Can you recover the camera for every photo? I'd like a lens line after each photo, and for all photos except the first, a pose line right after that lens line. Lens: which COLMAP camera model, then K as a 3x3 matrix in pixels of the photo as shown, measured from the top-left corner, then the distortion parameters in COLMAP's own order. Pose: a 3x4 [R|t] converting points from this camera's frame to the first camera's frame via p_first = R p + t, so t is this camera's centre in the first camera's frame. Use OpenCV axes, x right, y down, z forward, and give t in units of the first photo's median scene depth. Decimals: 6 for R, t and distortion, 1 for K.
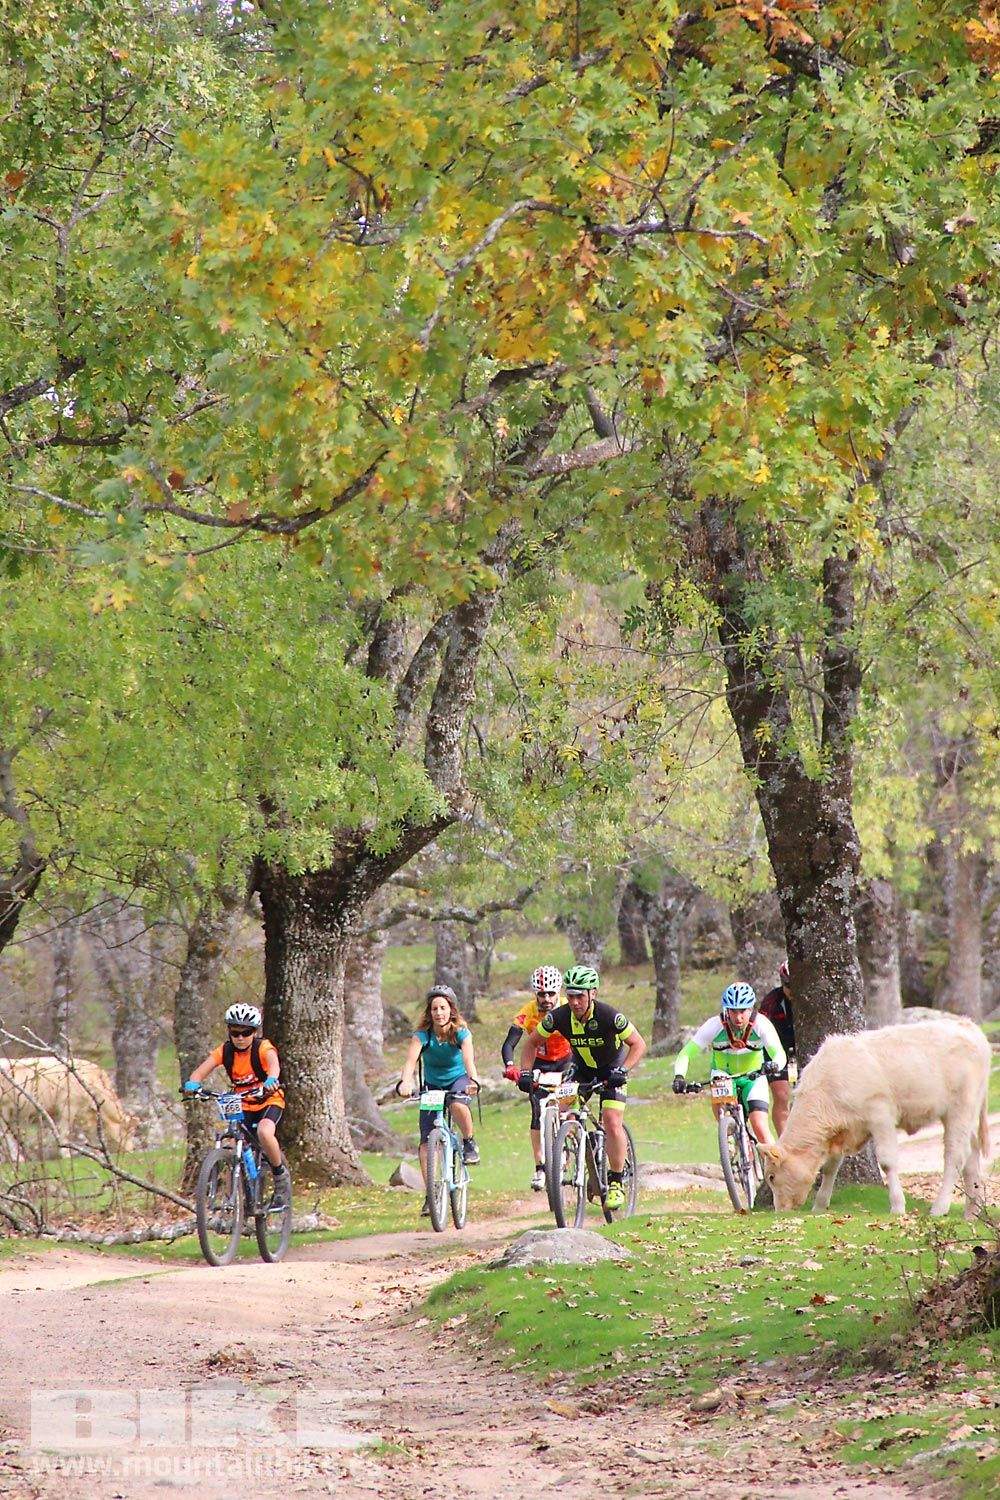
lens RADIAL K [[9009.9, 0, 505.2], [0, 9009.9, 795.7], [0, 0, 1]] dist [2.173838, -1.373531]
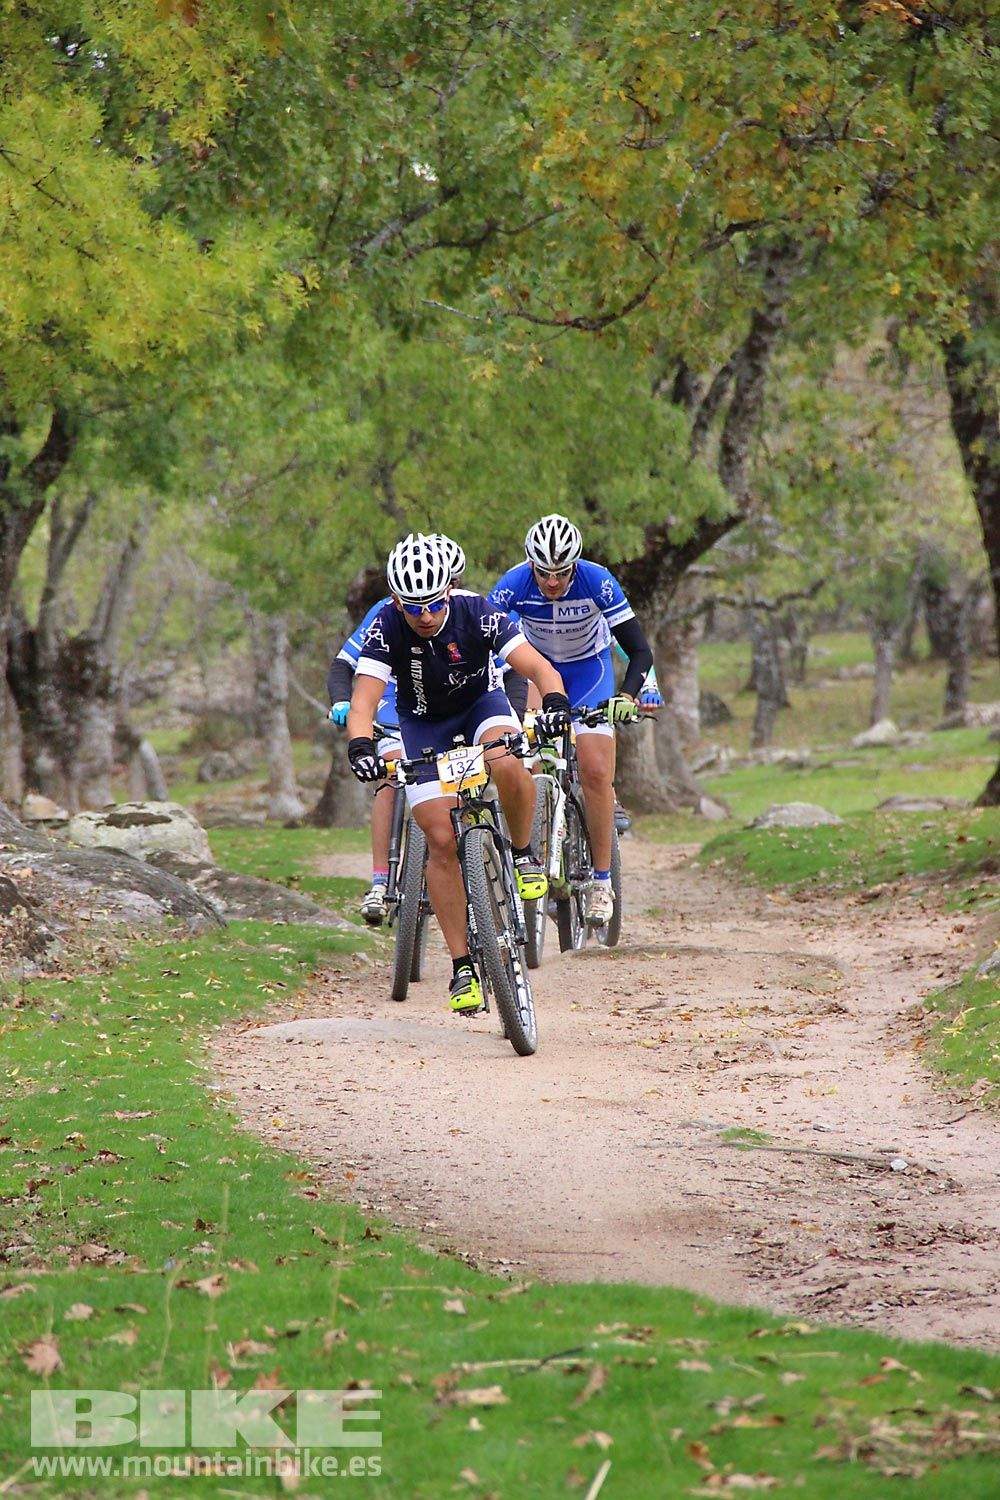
lens RADIAL K [[9009.9, 0, 505.2], [0, 9009.9, 795.7], [0, 0, 1]] dist [2.173838, -1.373531]
pose [[0.999311, -0.000643, -0.037098, 0.013582], [0.001845, 0.999474, 0.032391, 0.000835], [0.037058, -0.032437, 0.998787, -0.418641]]
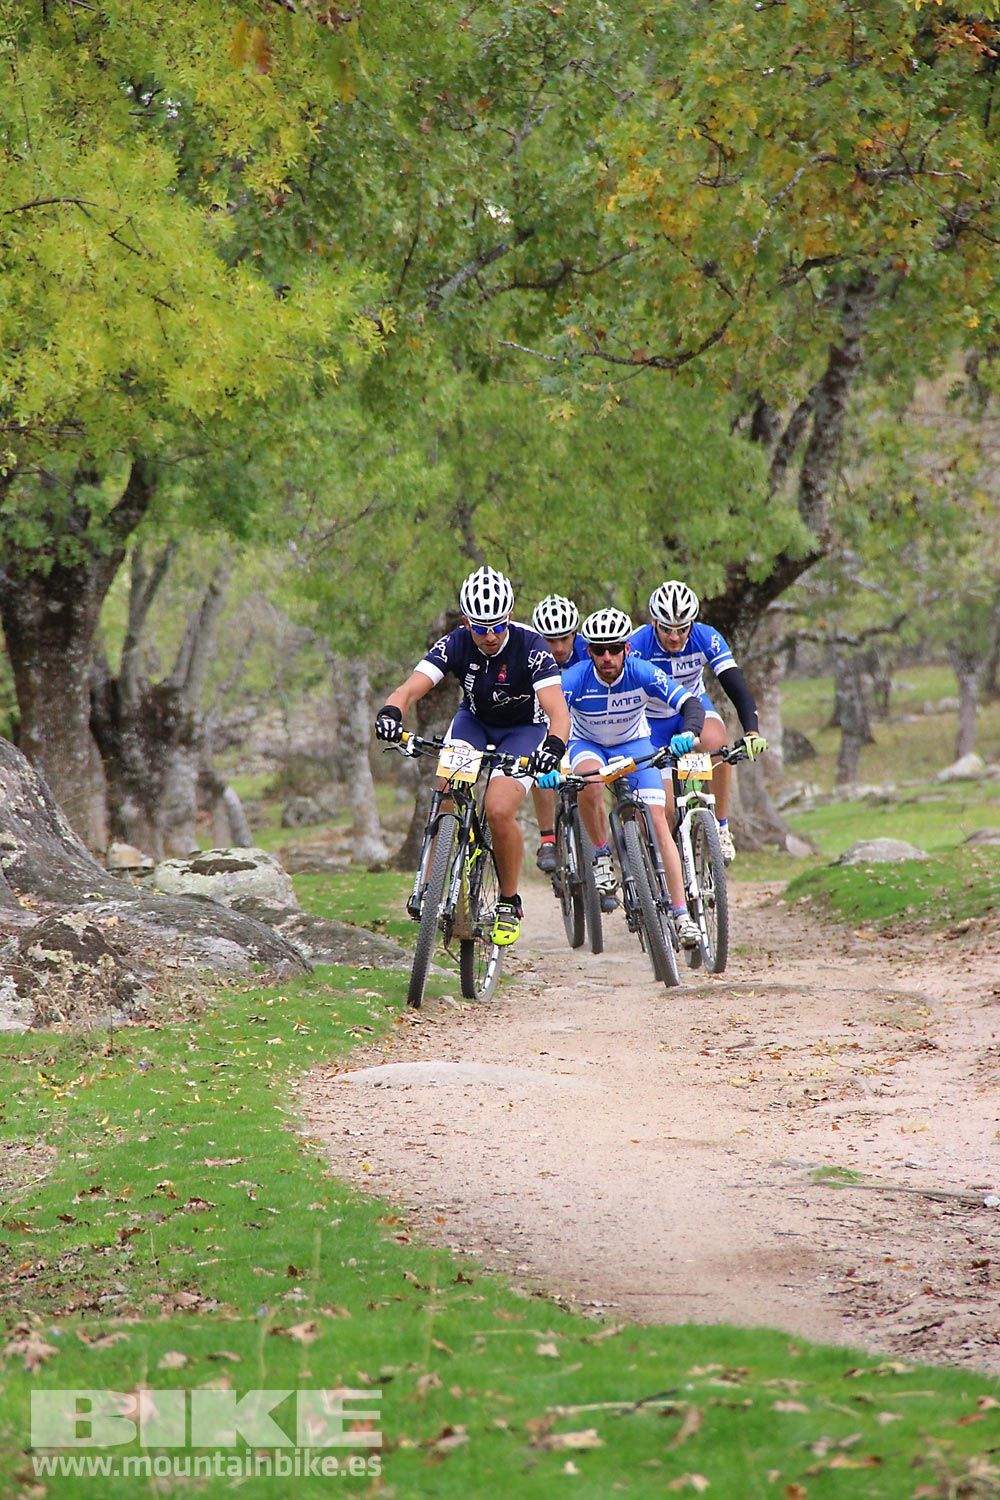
lens RADIAL K [[9009.9, 0, 505.2], [0, 9009.9, 795.7], [0, 0, 1]] dist [2.173838, -1.373531]
pose [[0.998773, -0.017335, -0.046383, 0.013475], [0.018638, 0.999440, 0.027797, 0.000833], [0.045876, -0.028628, 0.998537, -0.415261]]
